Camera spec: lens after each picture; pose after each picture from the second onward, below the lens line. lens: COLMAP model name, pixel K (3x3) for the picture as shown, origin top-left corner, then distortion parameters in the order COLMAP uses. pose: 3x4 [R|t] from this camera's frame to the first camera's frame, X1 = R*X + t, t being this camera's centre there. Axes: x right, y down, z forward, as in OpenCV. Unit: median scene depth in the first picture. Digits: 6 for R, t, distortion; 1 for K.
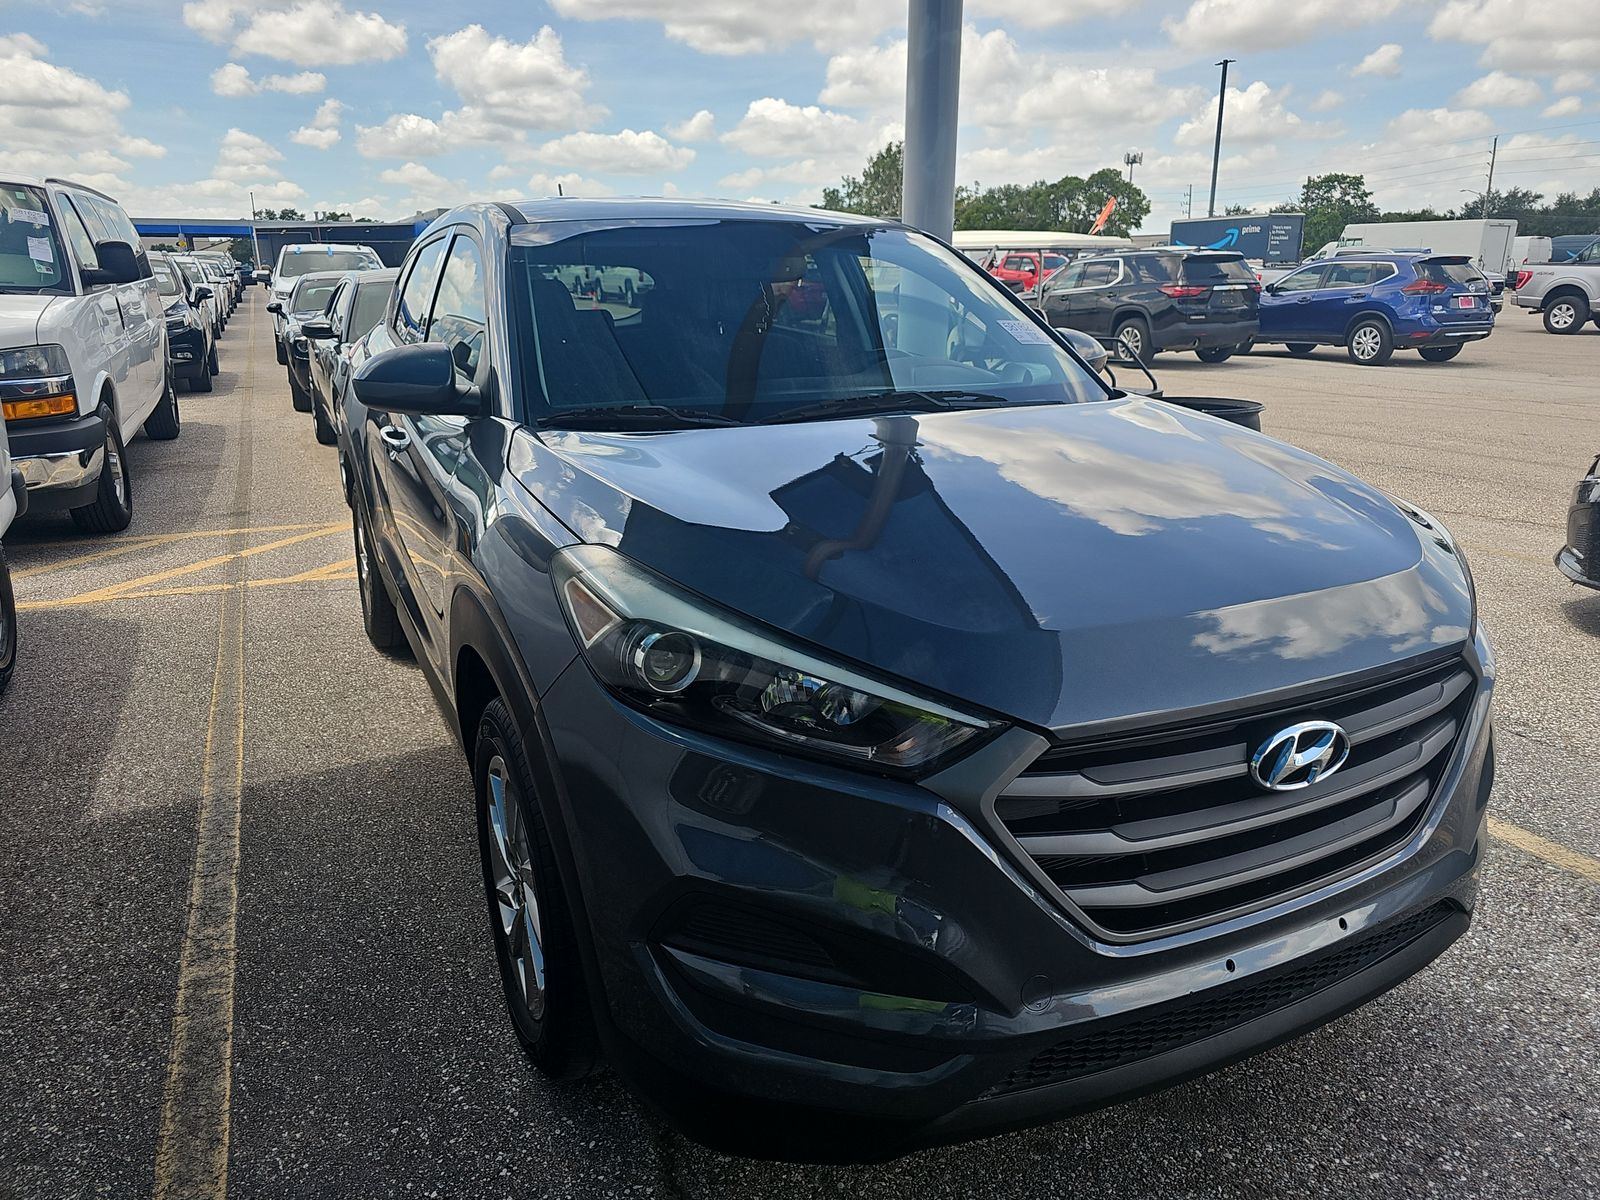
lens RADIAL K [[1080.1, 0, 799.6], [0, 1080.1, 558.2], [0, 0, 1]] dist [0.022491, -0.003586]
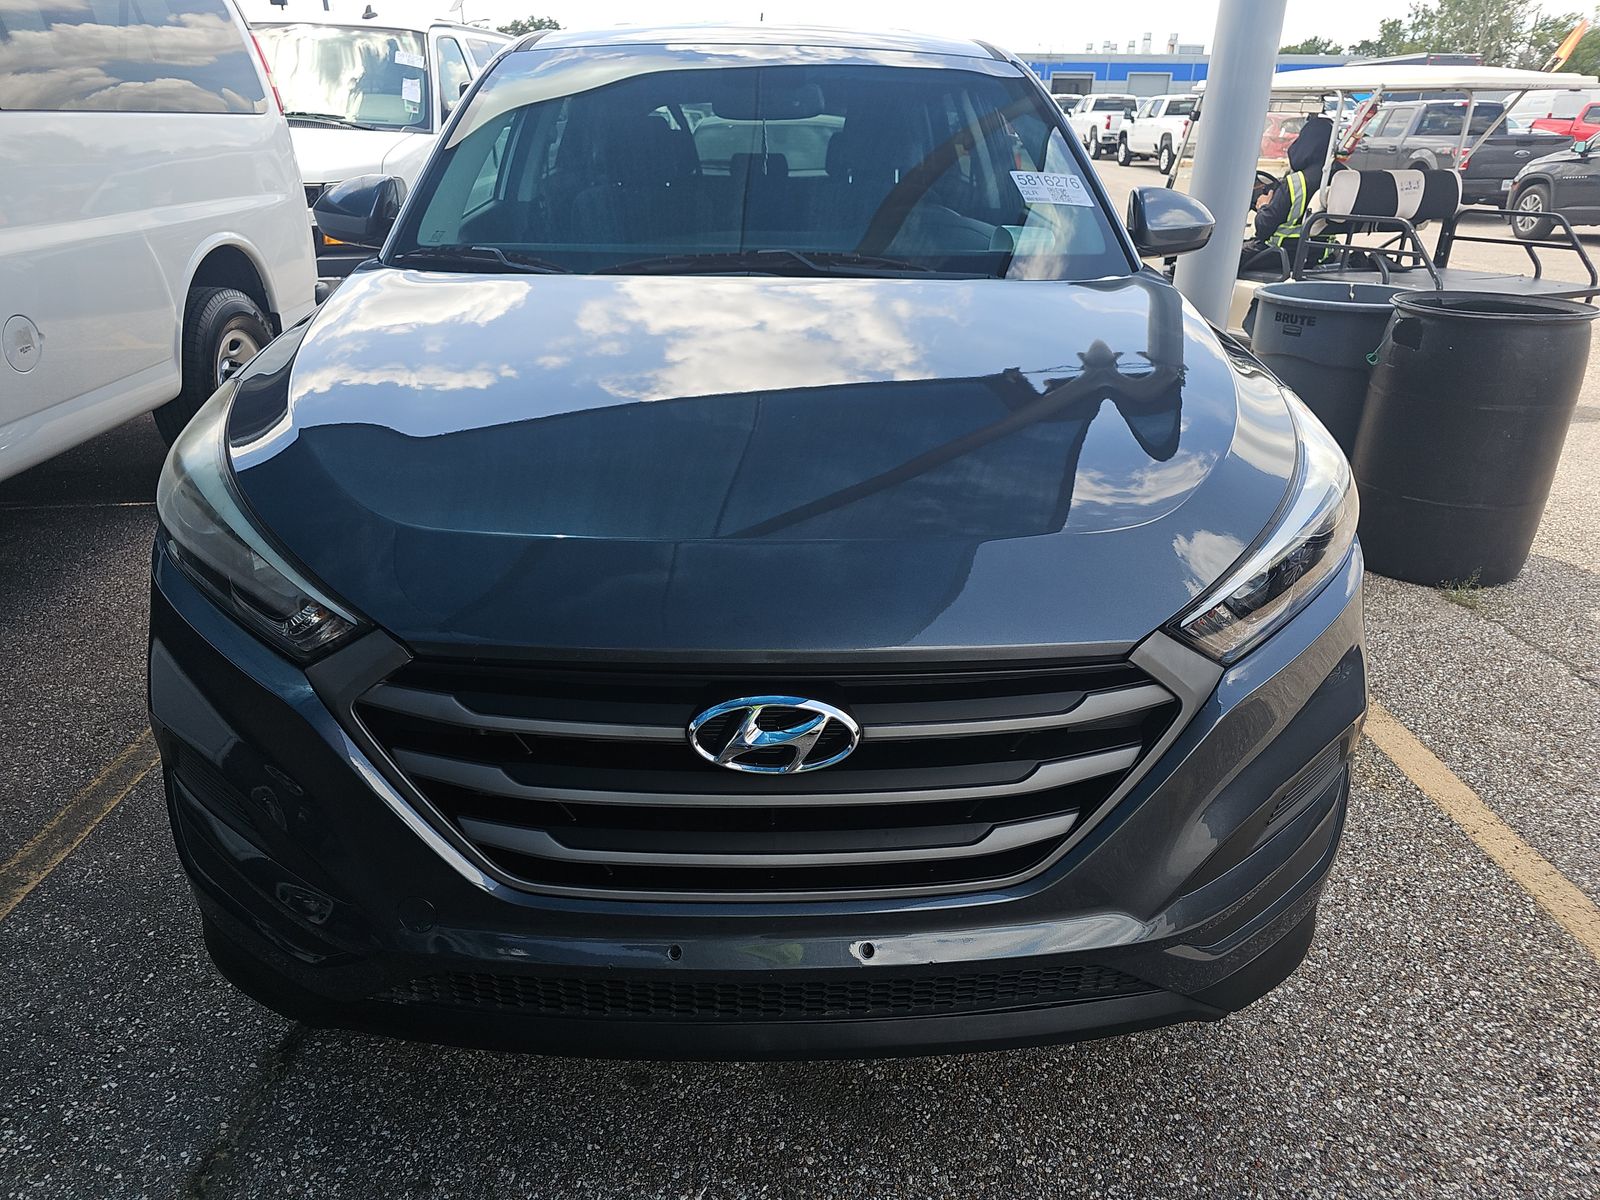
lens RADIAL K [[1080.7, 0, 800.0], [0, 1080.7, 600.0], [0, 0, 1]] dist [0.026432, -0.016419]
pose [[0.907873, 0.178855, -0.379181, 0.497564], [-0.118243, 0.976954, 0.177707, -0.038165], [0.402226, -0.116500, 0.908098, 0.196408]]
